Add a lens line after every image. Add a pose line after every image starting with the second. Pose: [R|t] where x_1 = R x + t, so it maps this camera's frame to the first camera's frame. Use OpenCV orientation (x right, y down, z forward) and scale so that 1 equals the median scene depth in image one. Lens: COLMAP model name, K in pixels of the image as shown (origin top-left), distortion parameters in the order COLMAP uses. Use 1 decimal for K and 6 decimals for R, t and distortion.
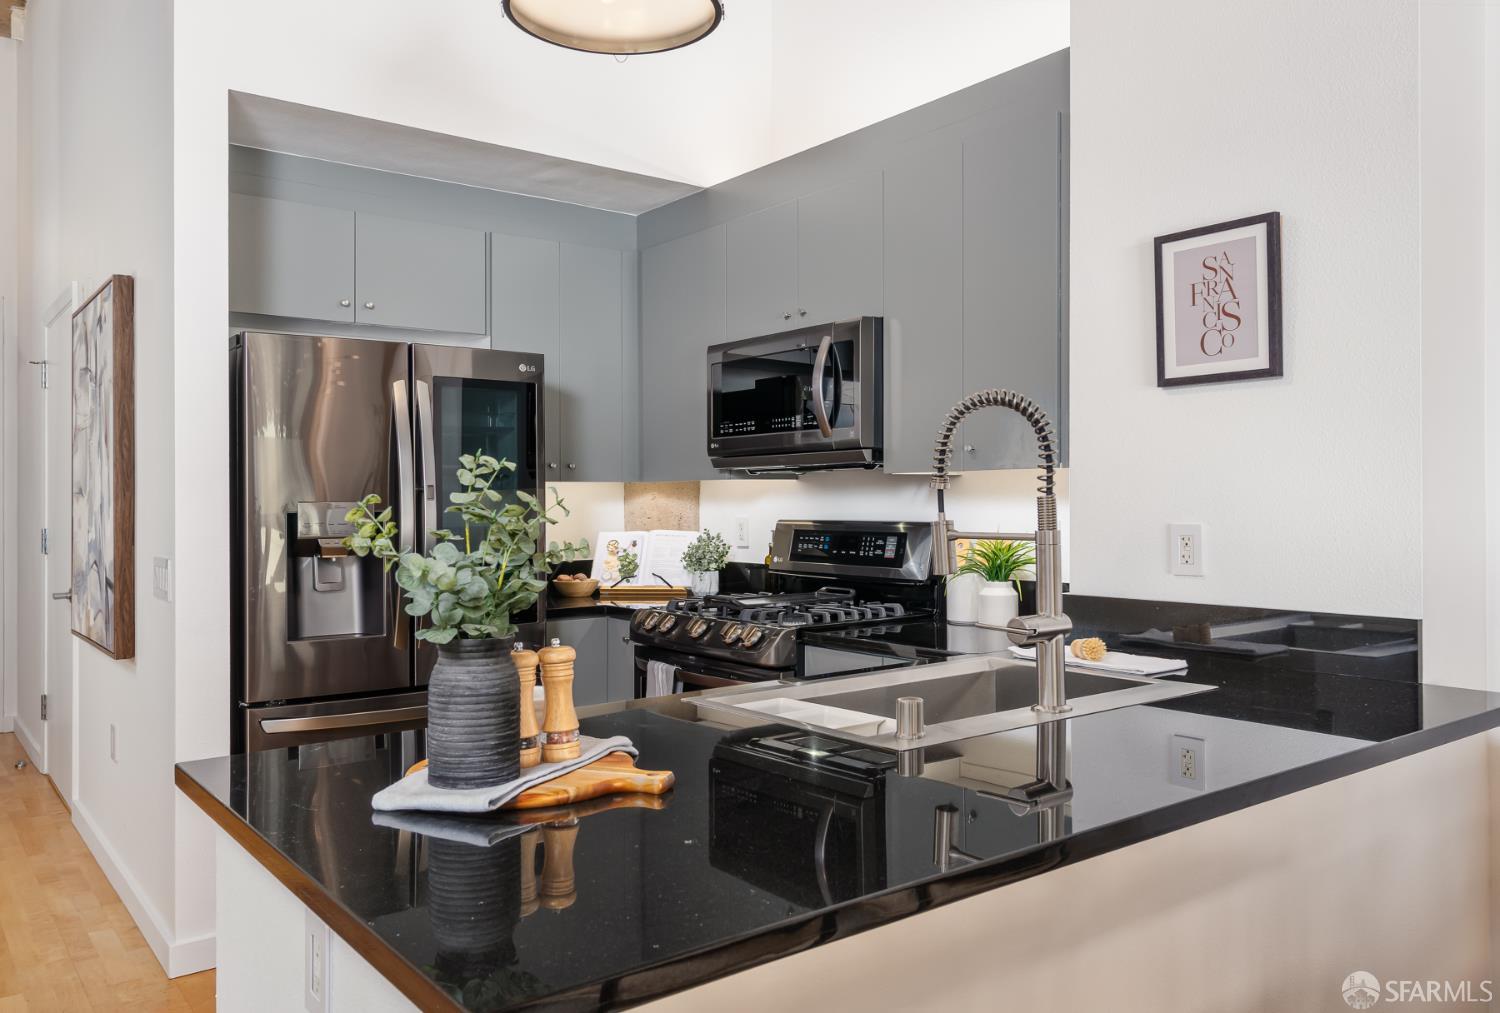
lens RADIAL K [[1113.2, 0, 606.8], [0, 1113.2, 480.8], [0, 0, 1]] dist [0.004183, 0.001590]
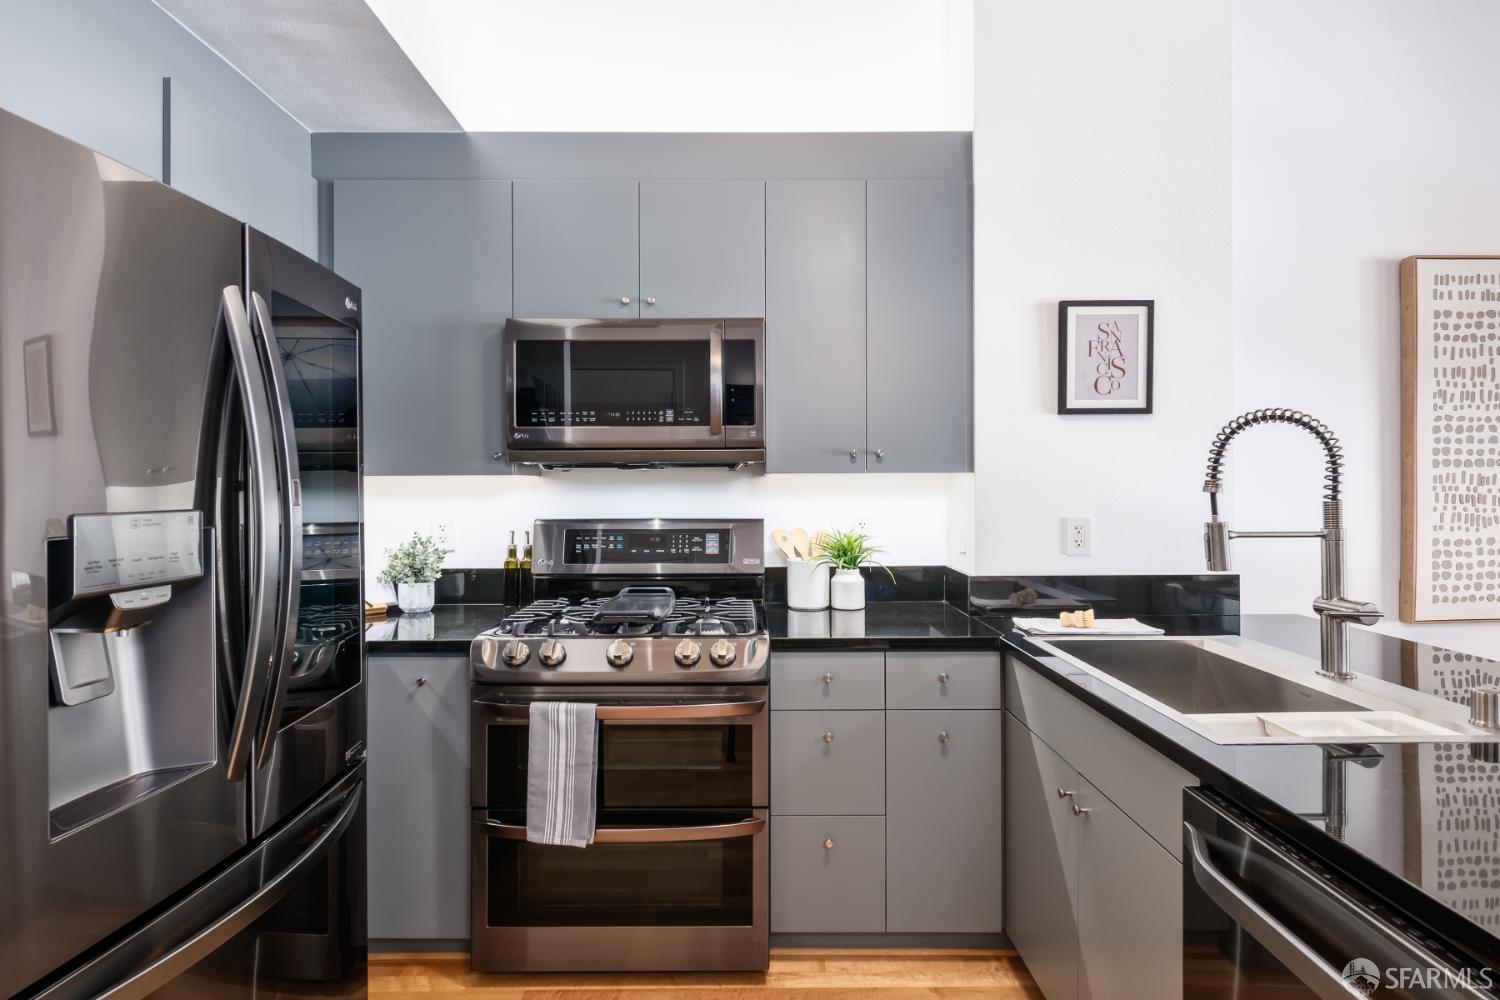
lens RADIAL K [[828.0, 0, 855.4], [0, 828.0, 479.6], [0, 0, 1]] dist [-0.000620, -0.001476]
pose [[0.536915, 0.011981, 0.843551, -0.321074], [-0.014923, 0.999878, -0.004703, 0.001500], [-0.843504, -0.010063, 0.537028, 0.467021]]
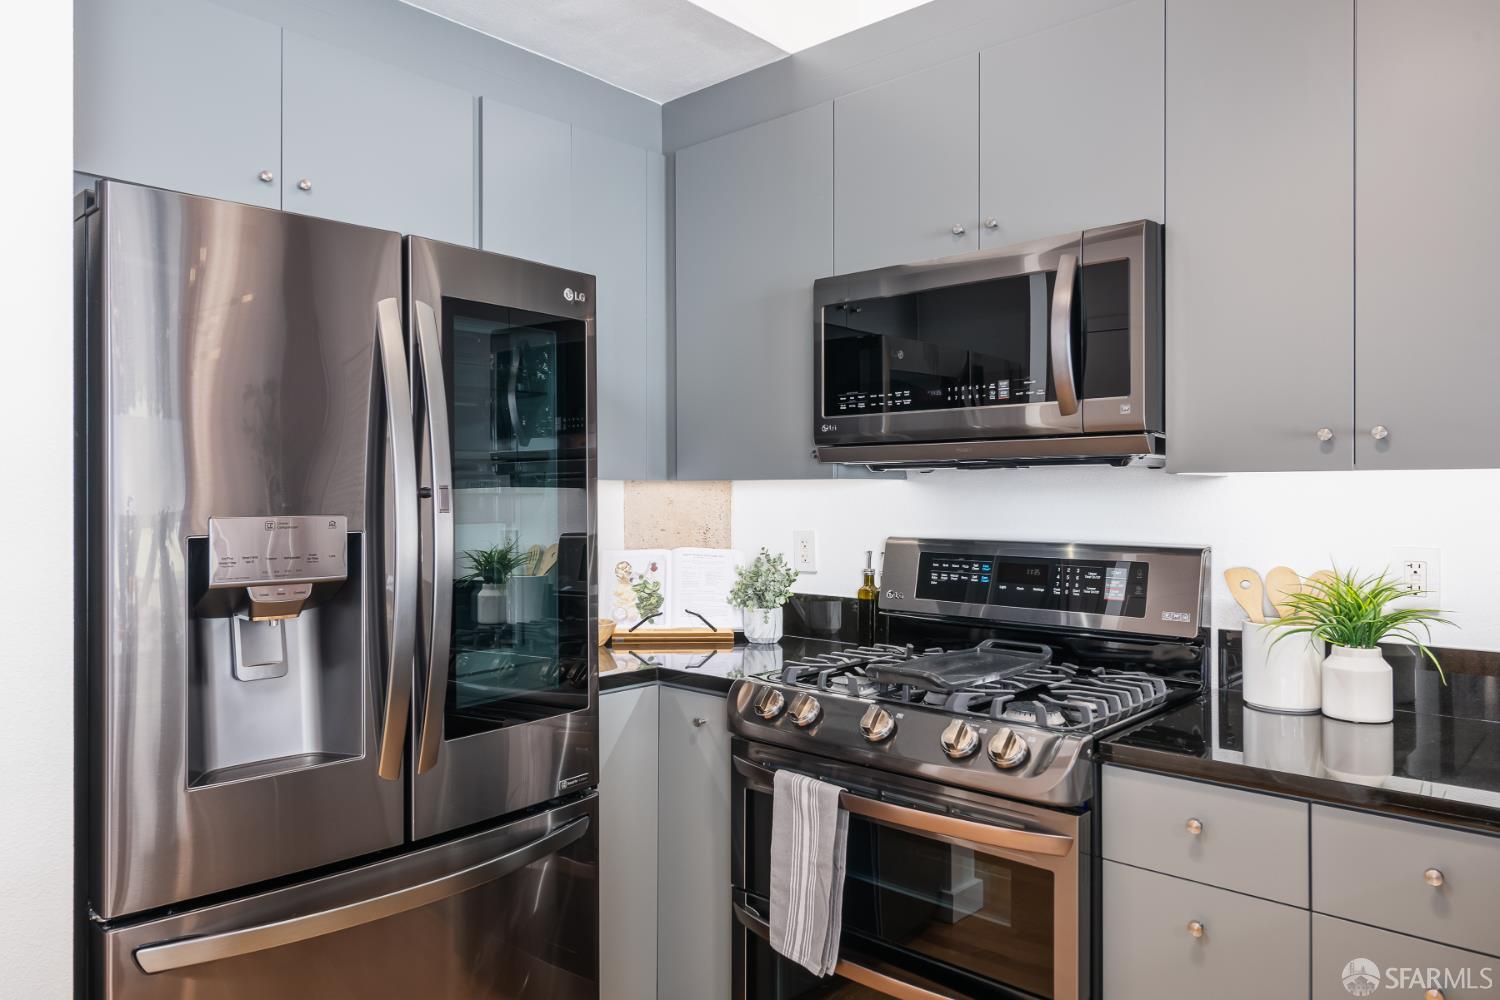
lens RADIAL K [[1122.8, 0, 597.0], [0, 1122.8, 483.4], [0, 0, 1]] dist [0.008907, -0.002238]
pose [[0.990047, 0.008231, 0.140496, -0.142712], [-0.009297, 0.999933, 0.006934, -0.001890], [-0.140430, -0.008171, 0.990057, 0.376443]]
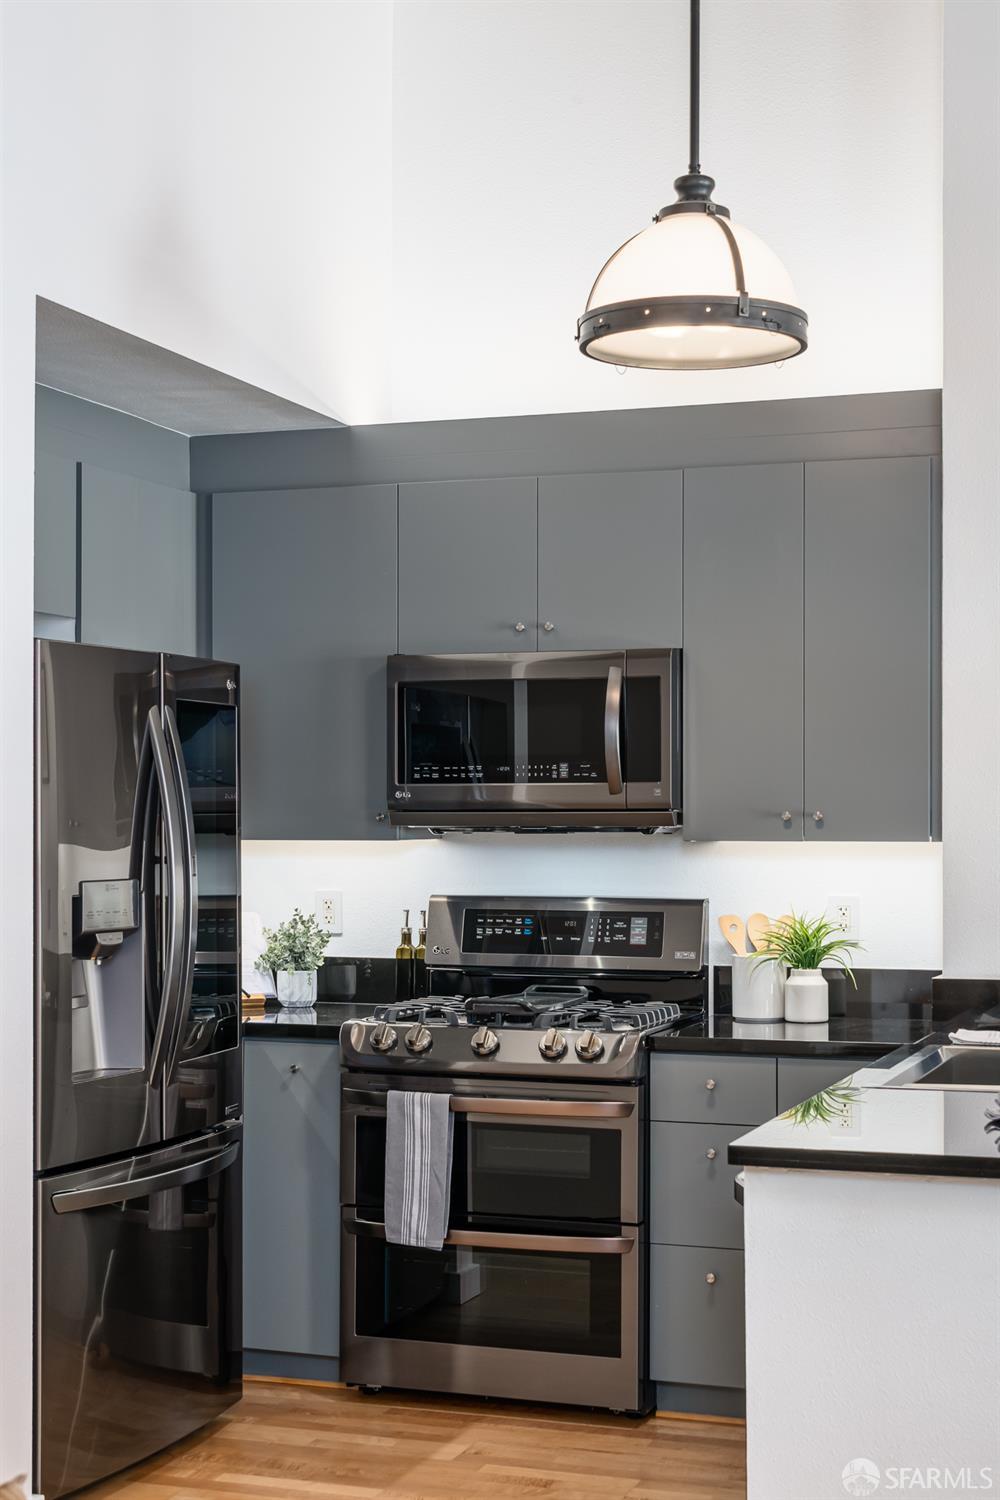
lens RADIAL K [[2239.2, 0, 500.0], [0, 2239.2, 750.0], [0, 0, 1]] dist [-0.022589, -0.022903]
pose [[0.835018, 0.027058, 0.549557, -0.691383], [-0.016372, 0.999570, -0.024338, -0.027784], [-0.549979, 0.011325, 0.835102, -0.266498]]
